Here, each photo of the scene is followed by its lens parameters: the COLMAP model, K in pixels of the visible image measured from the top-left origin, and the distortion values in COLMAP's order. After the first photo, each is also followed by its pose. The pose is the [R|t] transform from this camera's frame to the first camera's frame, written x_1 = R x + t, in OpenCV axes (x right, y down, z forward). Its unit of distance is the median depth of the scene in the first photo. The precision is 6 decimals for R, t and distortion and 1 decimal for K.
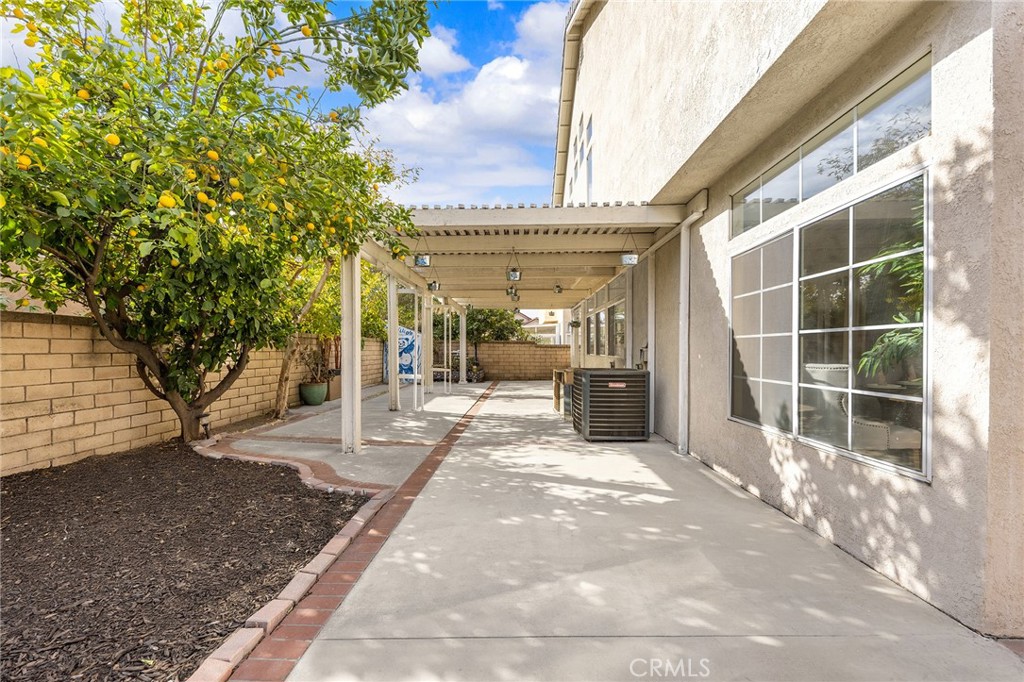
lens RADIAL K [[396.3, 0, 502.8], [0, 396.3, 357.3], [0, 0, 1]] dist [-0.001662, 0.000129]
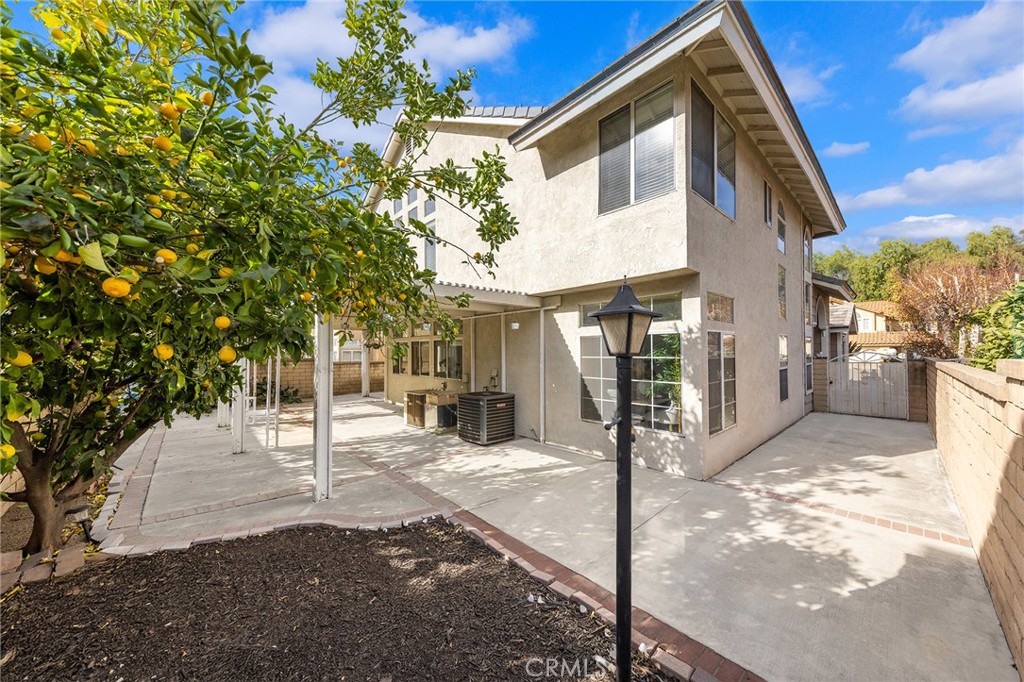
lens RADIAL K [[357.0, 0, 512.6], [0, 357.0, 344.0], [0, 0, 1]] dist [0.002890, -0.000816]
pose [[0.707092, 0.018949, 0.706867, -1.138280], [0.014679, 0.999032, -0.041465, -0.183945], [-0.706969, 0.039696, 0.706130, -0.015574]]
